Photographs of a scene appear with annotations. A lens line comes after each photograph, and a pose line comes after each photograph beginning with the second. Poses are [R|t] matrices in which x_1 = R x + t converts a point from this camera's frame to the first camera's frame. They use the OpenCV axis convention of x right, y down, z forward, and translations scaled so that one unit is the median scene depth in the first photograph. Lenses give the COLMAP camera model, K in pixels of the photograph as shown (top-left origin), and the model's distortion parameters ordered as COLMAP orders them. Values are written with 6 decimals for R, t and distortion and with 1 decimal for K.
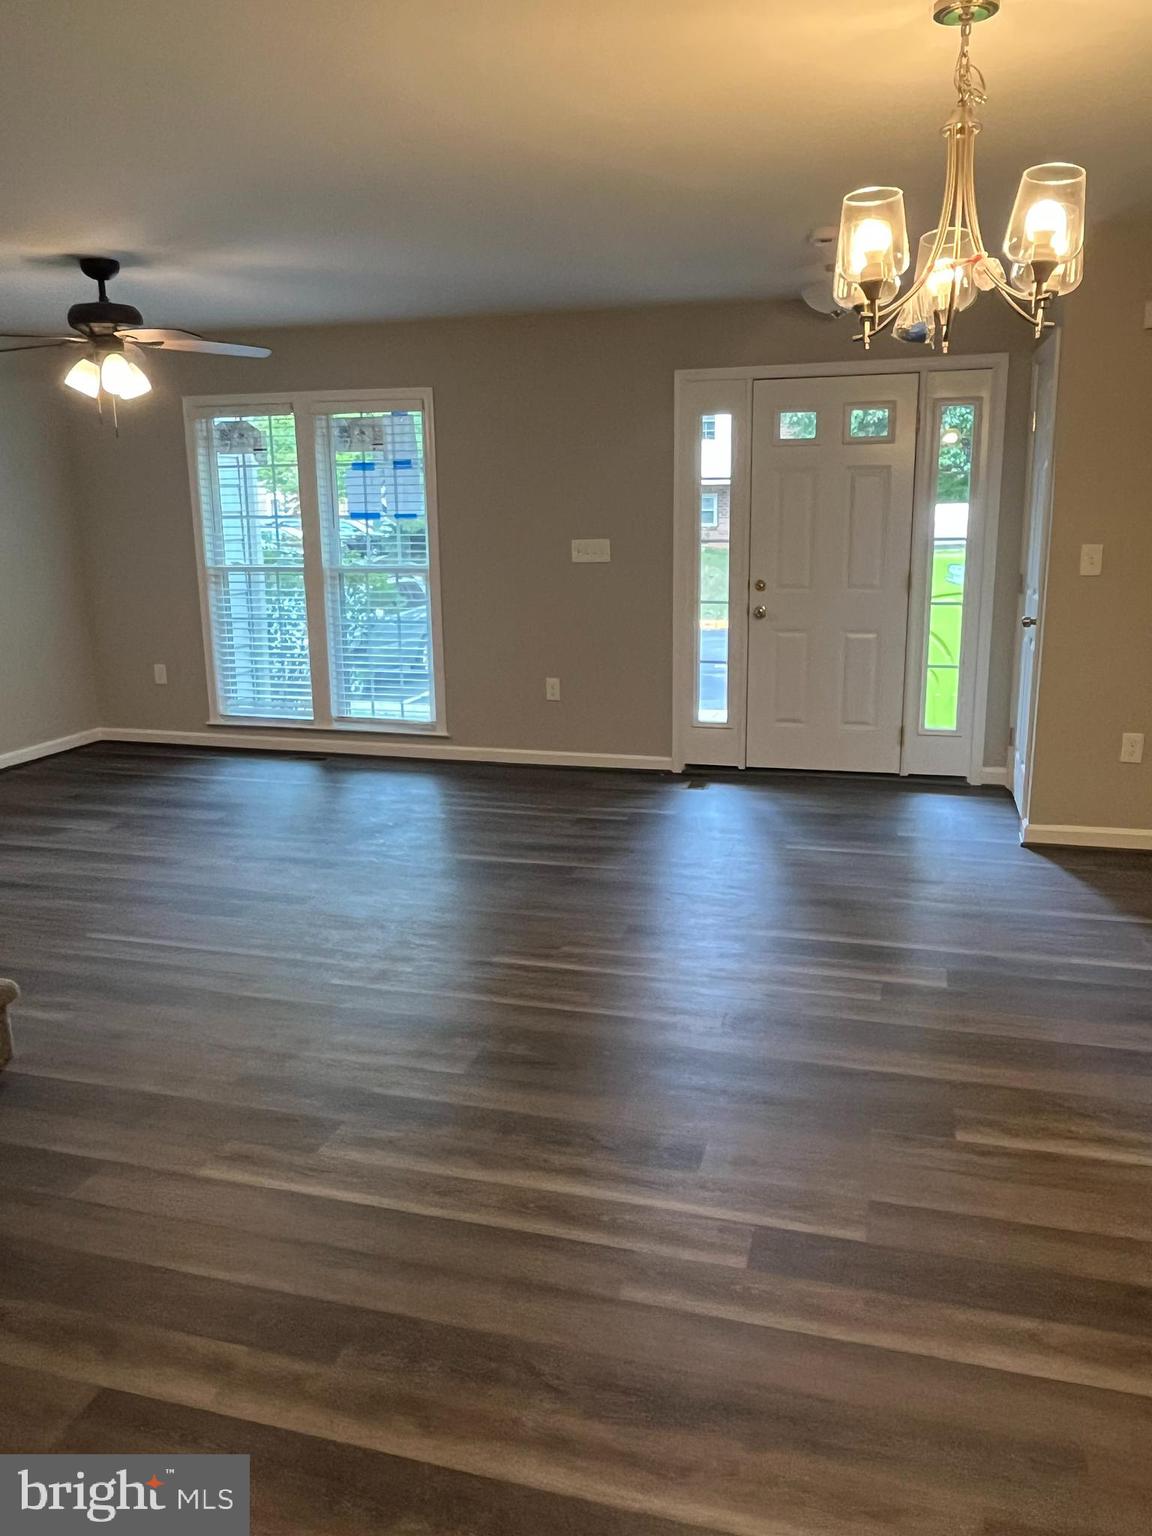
lens RADIAL K [[1126.3, 0, 576.0], [0, 1126.3, 768.0], [0, 0, 1]] dist [-0.000964, 0.000162]
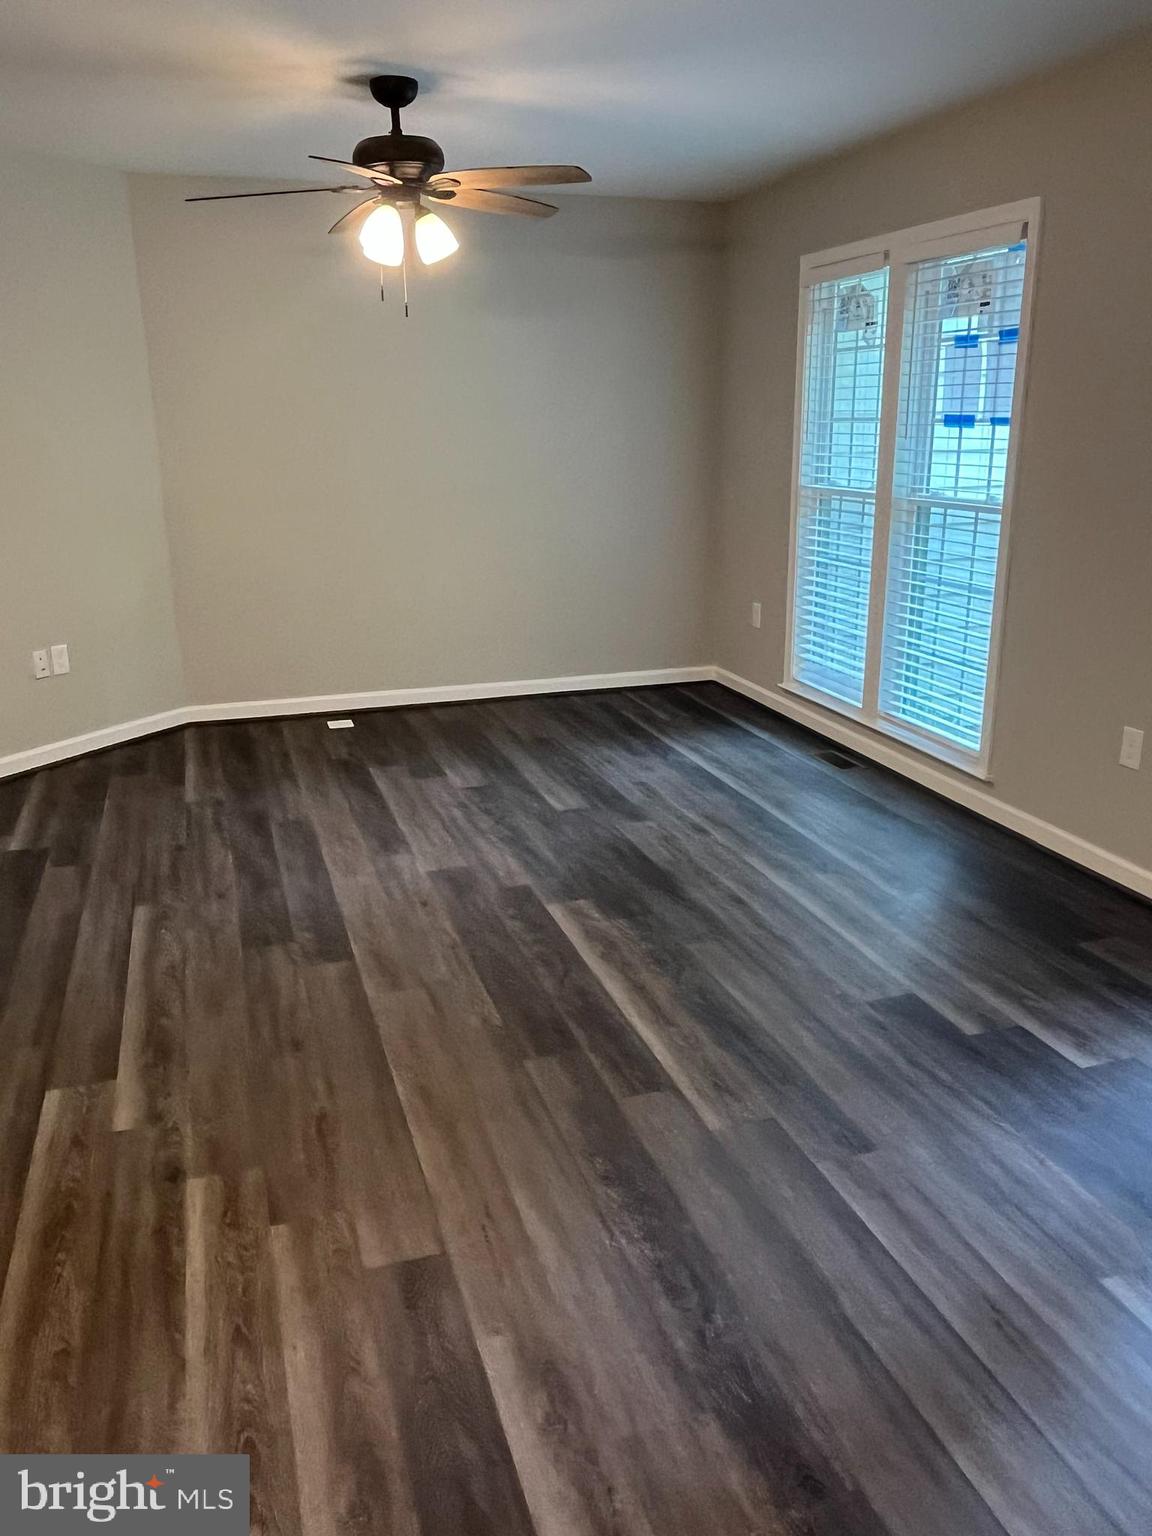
lens RADIAL K [[1156.0, 0, 576.0], [0, 1156.0, 768.0], [0, 0, 1]] dist [-0.002356, 0.009769]
pose [[0.565547, 0.247313, -0.786761, 0.278411], [-0.186801, 0.967598, 0.169880, -0.108486], [0.803282, 0.050893, 0.593420, 0.466707]]
